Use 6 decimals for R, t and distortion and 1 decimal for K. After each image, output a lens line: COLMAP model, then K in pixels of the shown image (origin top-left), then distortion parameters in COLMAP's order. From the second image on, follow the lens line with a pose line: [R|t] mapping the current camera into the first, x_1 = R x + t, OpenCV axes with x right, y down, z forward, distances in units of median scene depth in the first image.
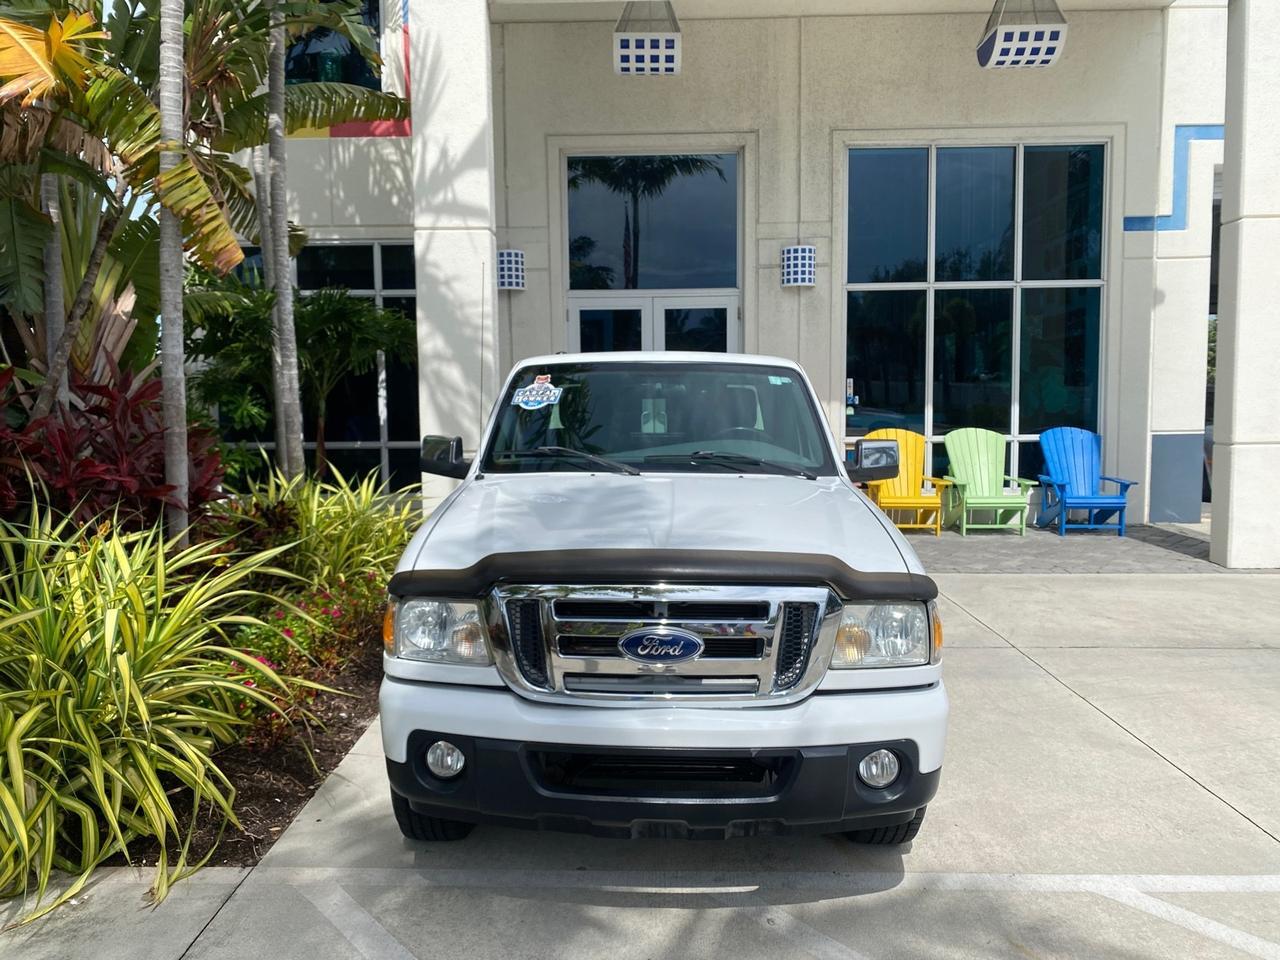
lens RADIAL K [[981.2, 0, 636.5], [0, 981.2, 483.4], [0, 0, 1]] dist [0.026380, -0.028123]
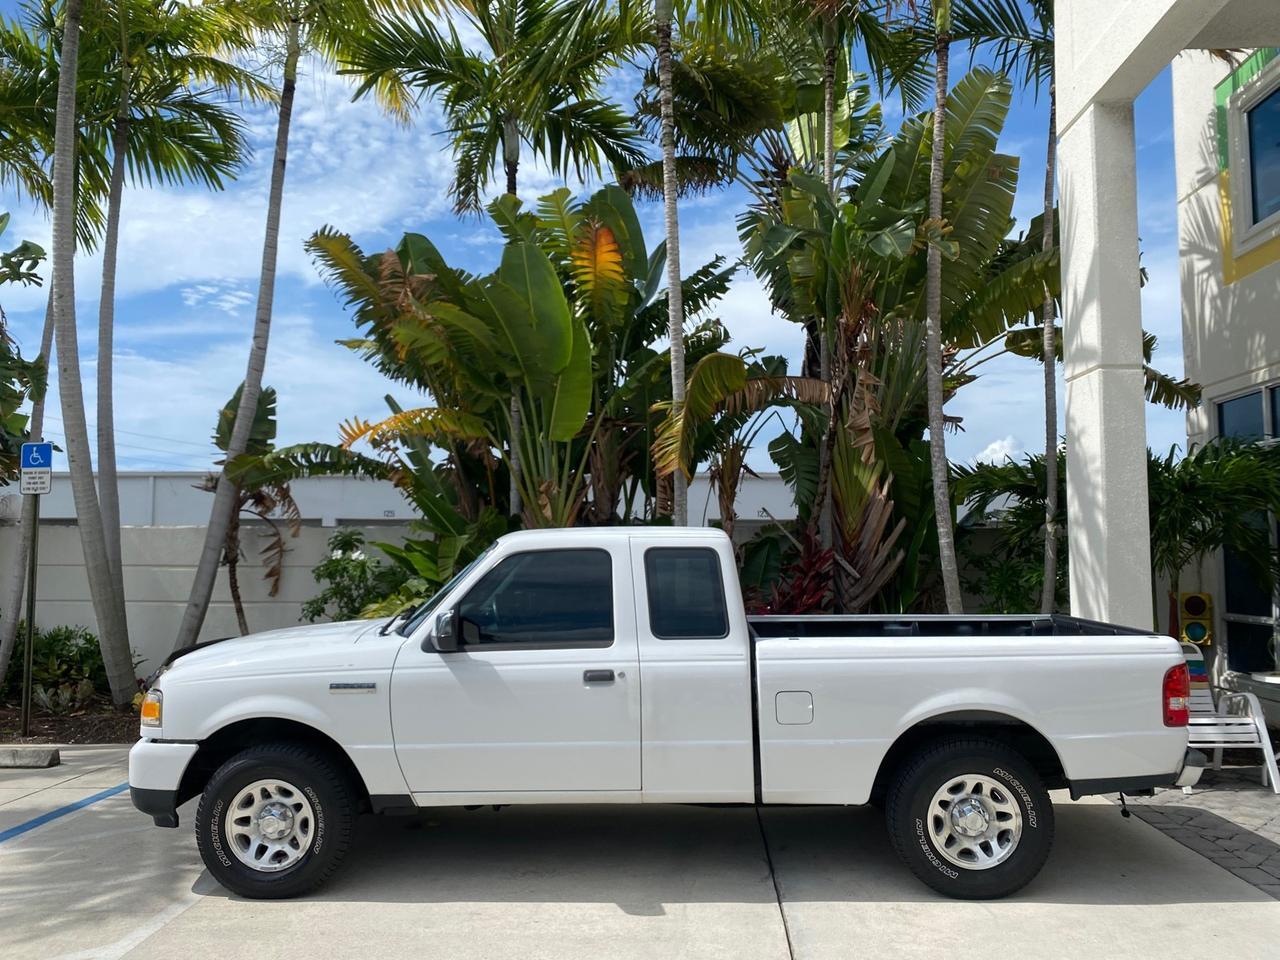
lens RADIAL K [[981.2, 0, 640.8], [0, 981.2, 483.9], [0, 0, 1]] dist [0.026380, -0.028123]
pose [[-0.032365, -0.065152, -0.997350, 0.736385], [-0.091443, 0.993881, -0.061958, -0.076232], [0.995284, 0.089196, -0.038125, 0.691531]]
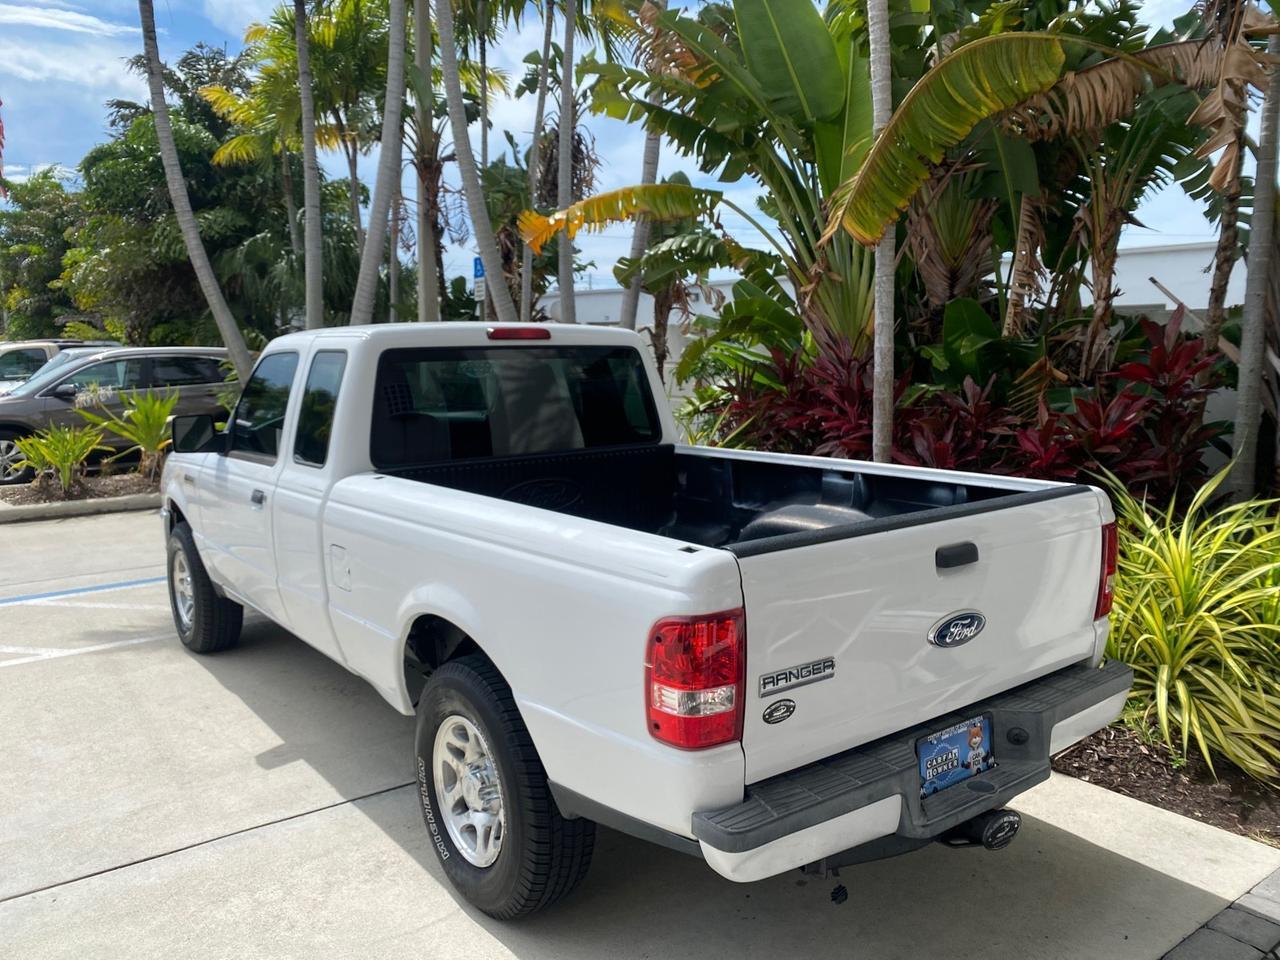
lens RADIAL K [[981.2, 0, 637.0], [0, 981.2, 484.6], [0, 0, 1]] dist [0.026380, -0.028123]
pose [[-0.785574, 0.093188, -0.611711, 0.293560], [-0.050000, 0.975801, 0.212865, -0.124001], [0.616745, 0.197807, -0.761904, 1.184502]]
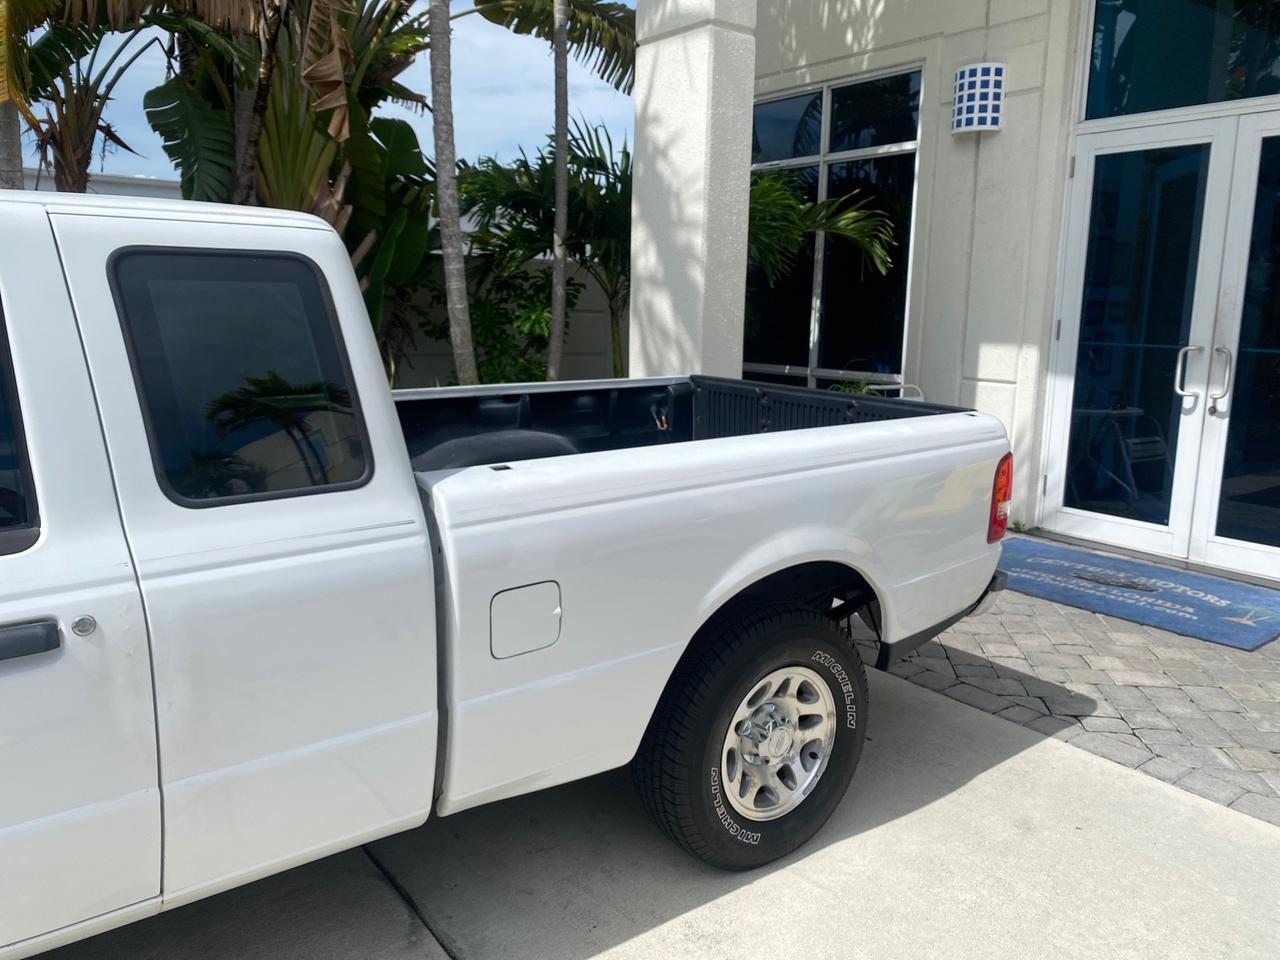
lens RADIAL K [[981.2, 0, 636.6], [0, 981.2, 474.9], [0, 0, 1]] dist [0.026380, -0.028123]
pose [[0.605835, 0.159810, -0.779375, 0.353027], [-0.094748, 0.987139, 0.128761, -0.063931], [0.789928, -0.004164, 0.613185, 0.632514]]
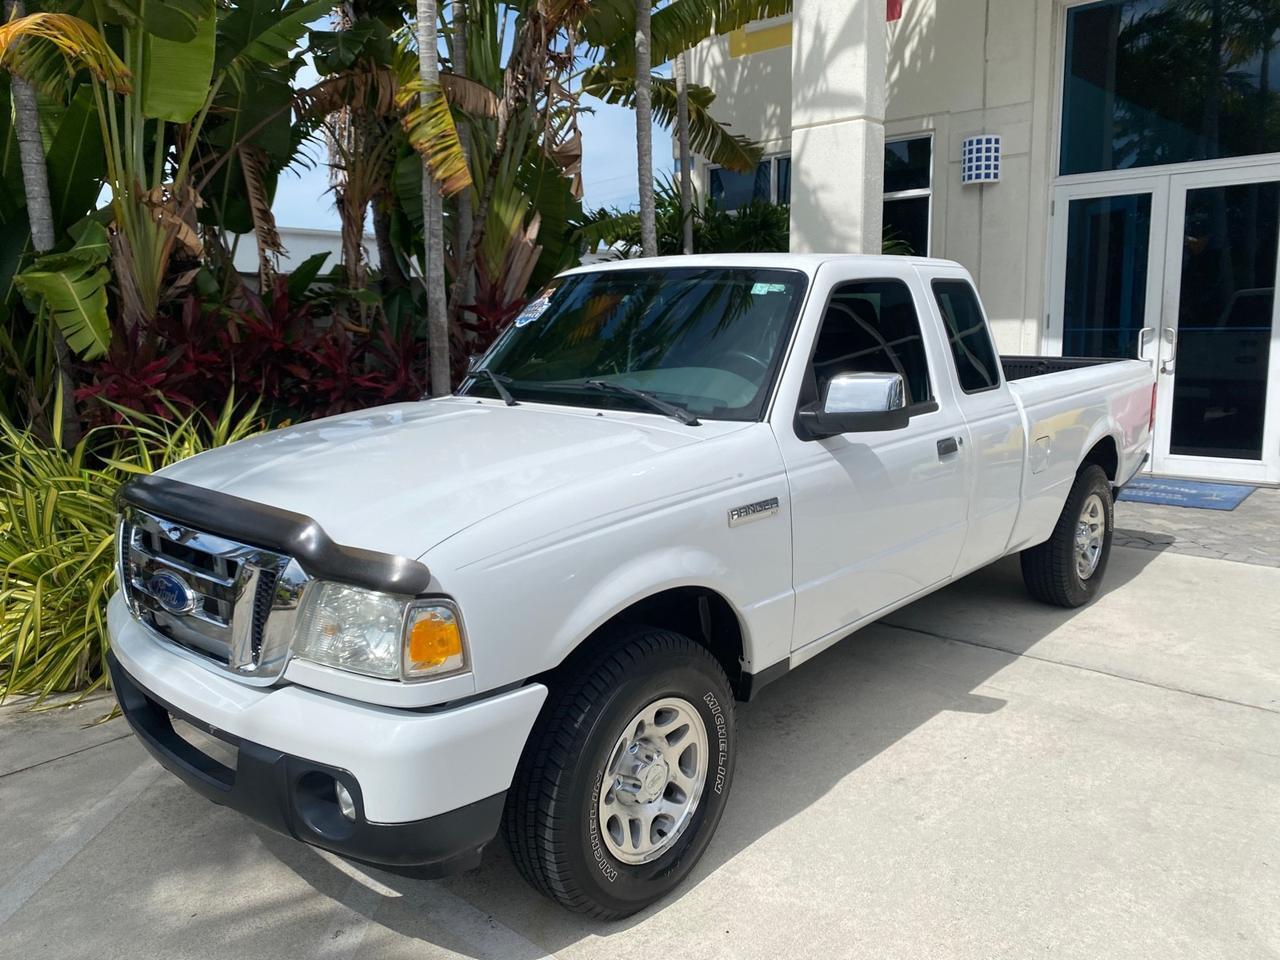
lens RADIAL K [[981.2, 0, 641.9], [0, 981.2, 477.1], [0, 0, 1]] dist [0.026380, -0.028123]
pose [[0.751062, 0.101616, -0.652365, 0.325037], [-0.049673, 0.993981, 0.097640, -0.017373], [0.658360, -0.040929, 0.751589, 0.209942]]
